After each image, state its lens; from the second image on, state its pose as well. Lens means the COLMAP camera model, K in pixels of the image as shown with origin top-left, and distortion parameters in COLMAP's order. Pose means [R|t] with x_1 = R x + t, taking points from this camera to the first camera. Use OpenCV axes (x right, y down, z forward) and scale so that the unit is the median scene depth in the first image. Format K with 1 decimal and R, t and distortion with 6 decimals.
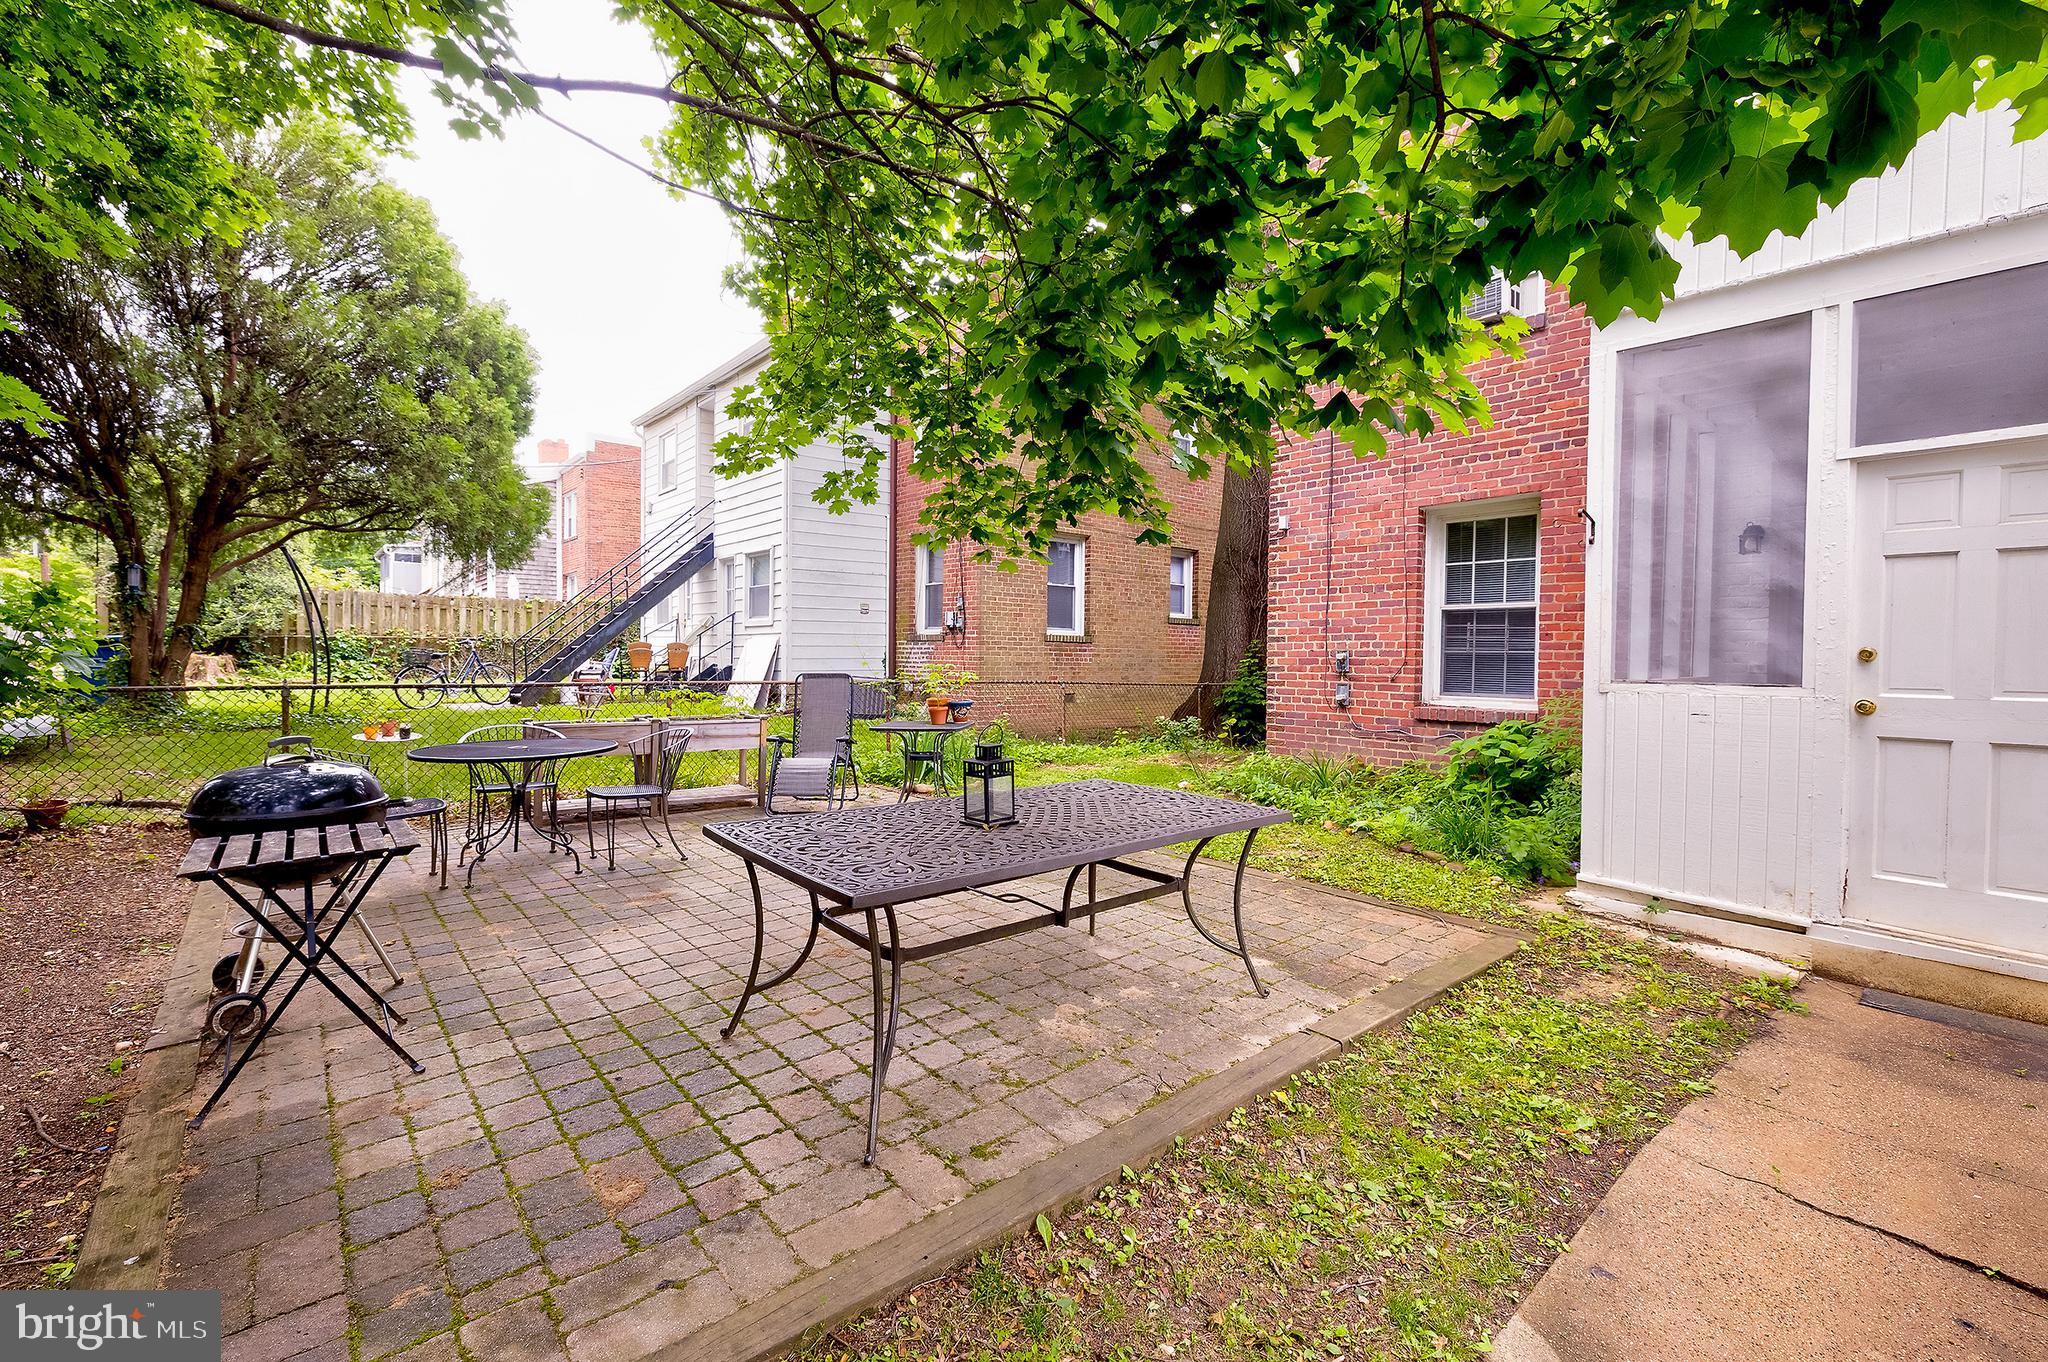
lens RADIAL K [[889.1, 0, 1033.4], [0, 889.1, 677.2], [0, 0, 1]] dist [0.001816, -0.000095]
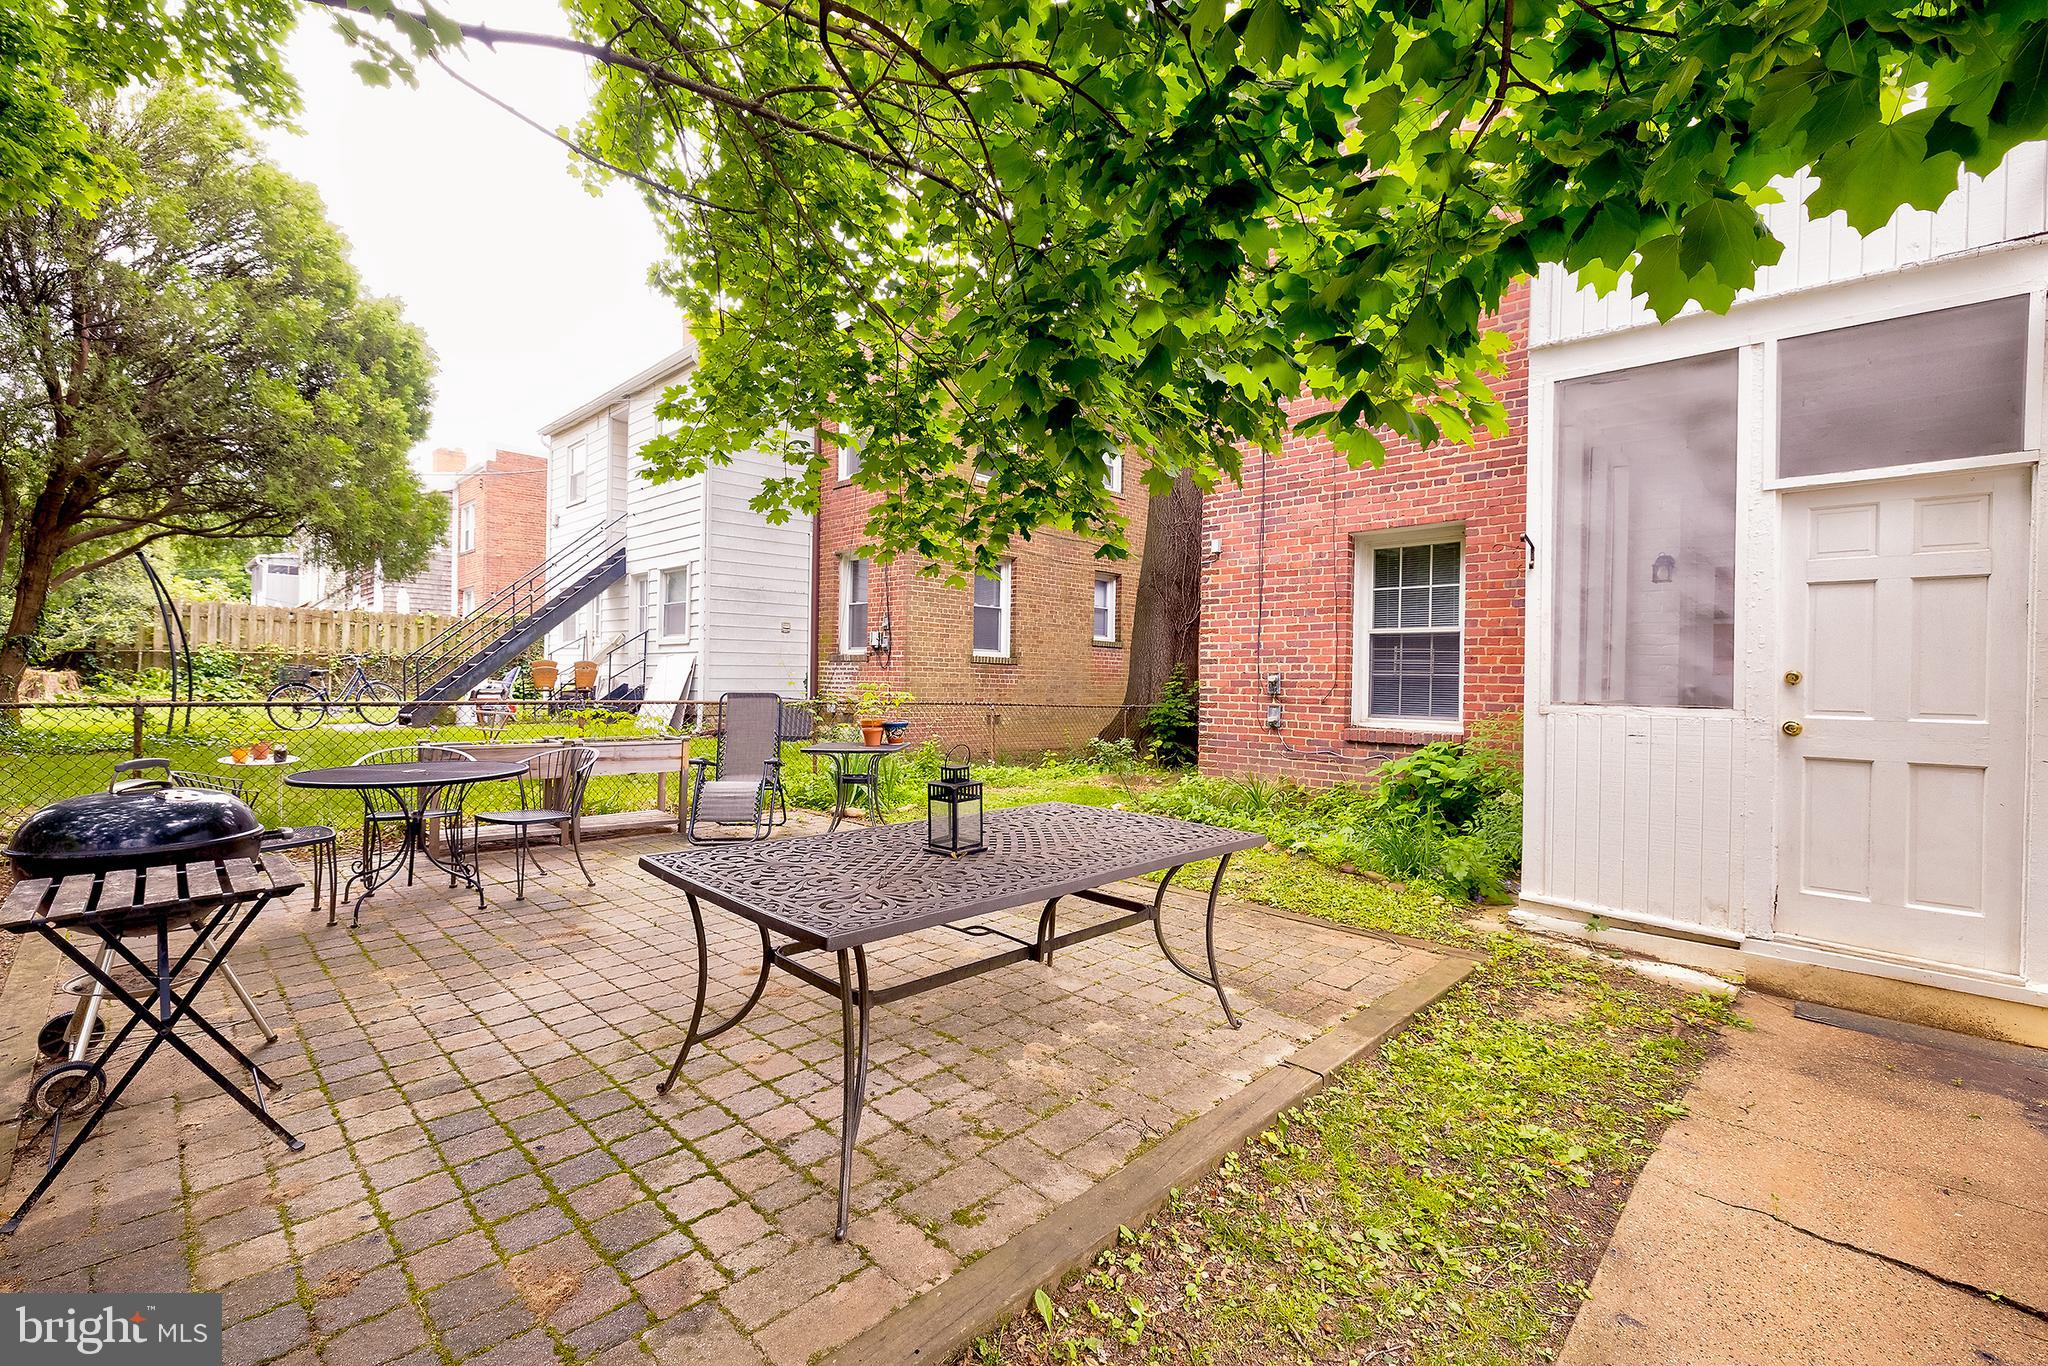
lens RADIAL K [[889.1, 0, 1034.9], [0, 889.1, 684.3], [0, 0, 1]] dist [0.001816, -0.000095]
pose [[0.995984, 0.005748, 0.089342, -0.028896], [-0.004240, 0.999845, -0.017061, 0.002878], [-0.089427, 0.016614, 0.995855, 0.034541]]
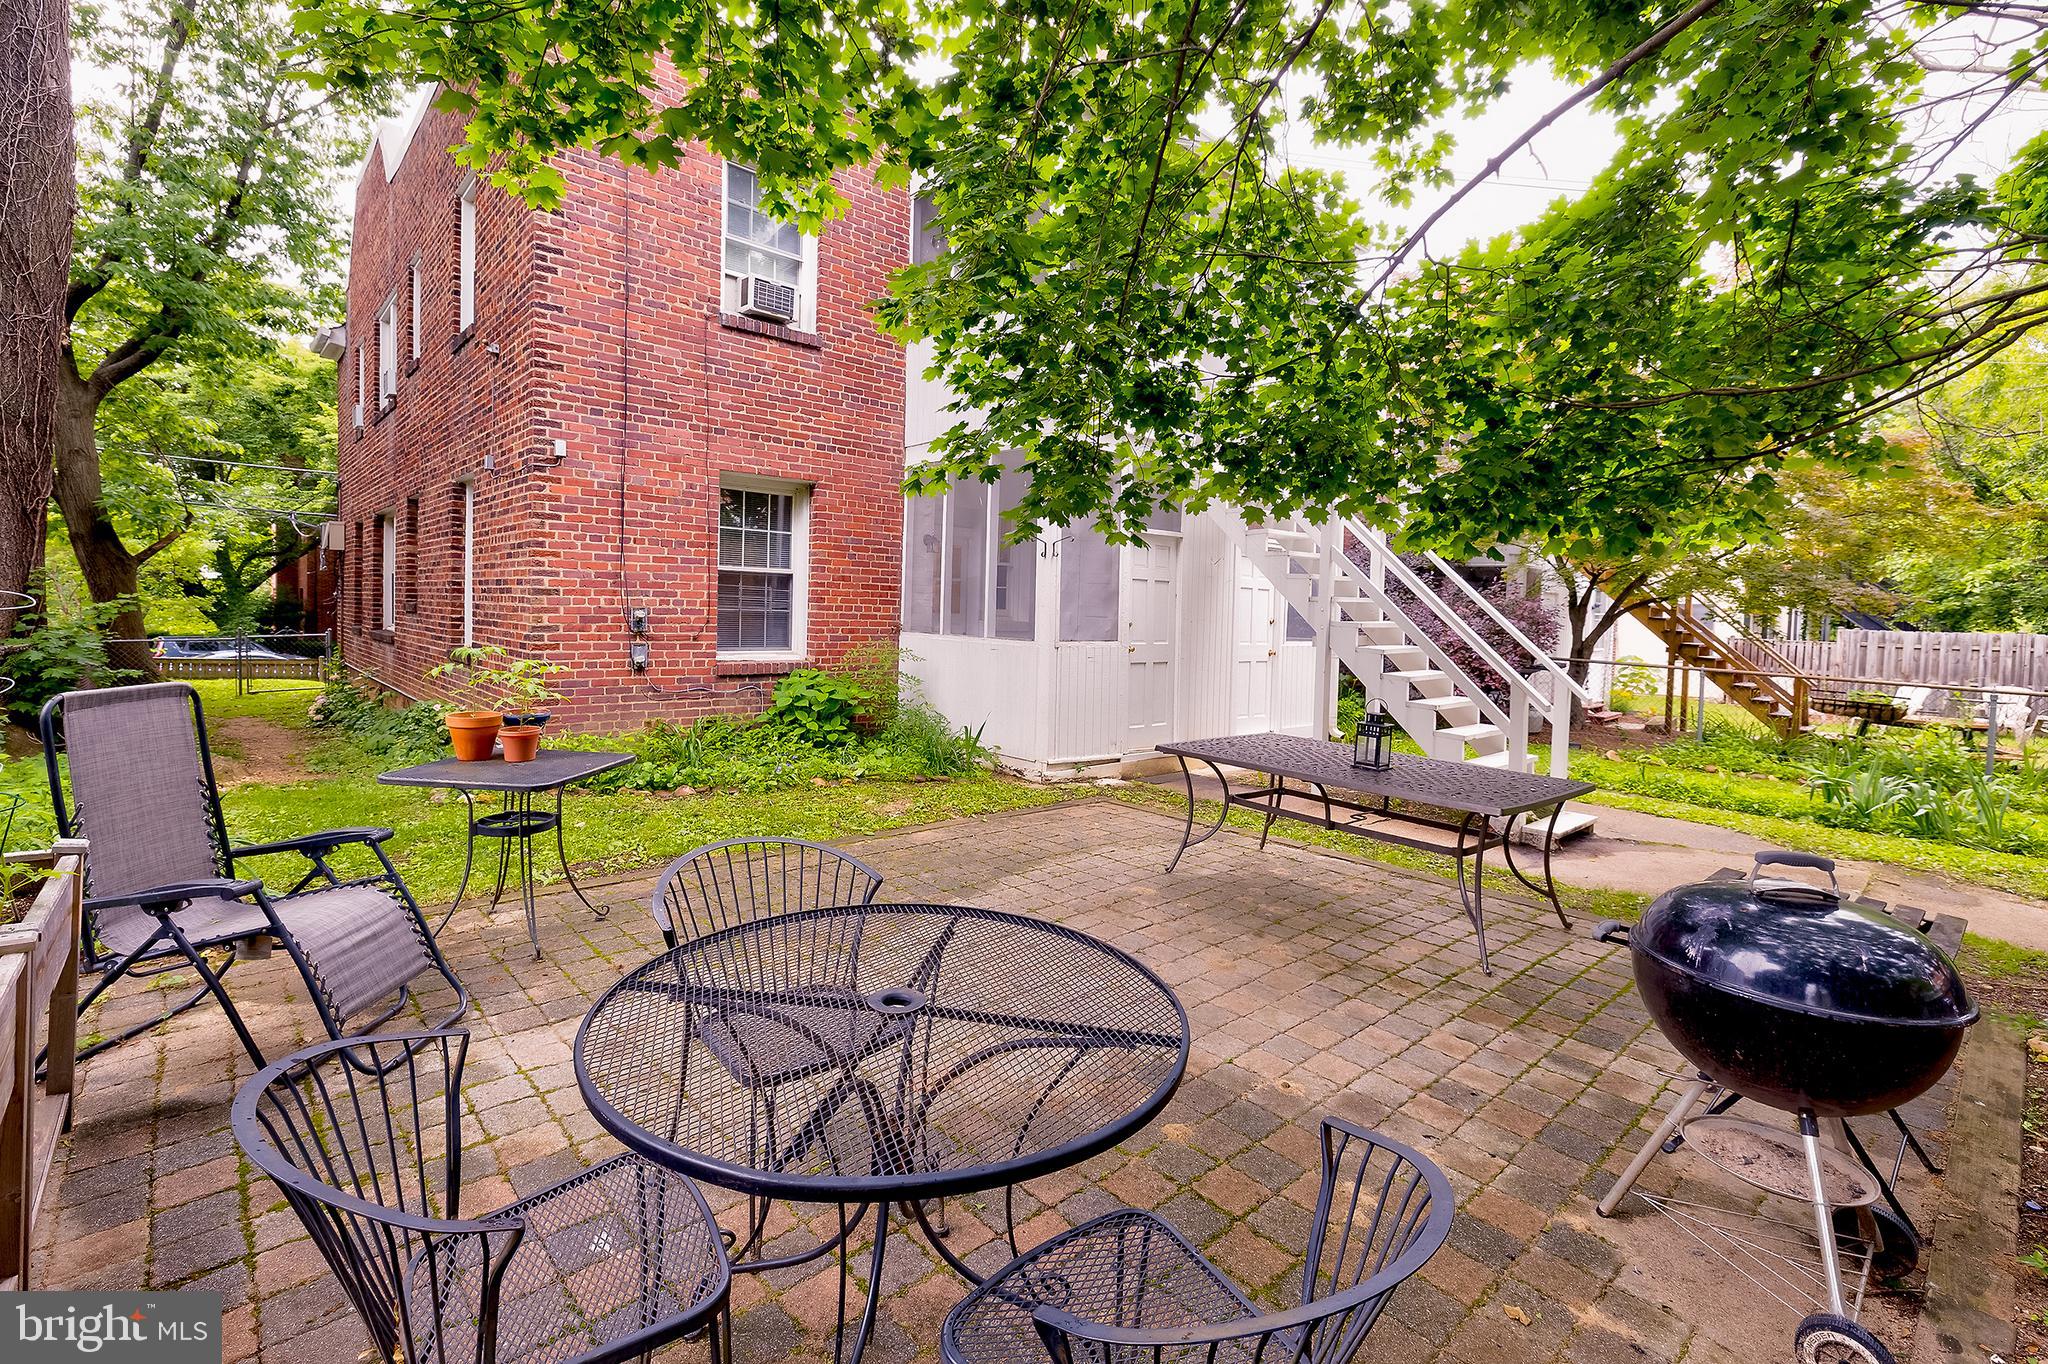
lens RADIAL K [[889.1, 0, 1036.3], [0, 889.1, 633.8], [0, 0, 1]] dist [0.001816, -0.000095]
pose [[-0.018786, -0.036685, 0.999150, -1.154169], [-0.006123, 0.999312, 0.036576, -0.078746], [-0.999805, -0.005431, -0.018997, 1.236370]]
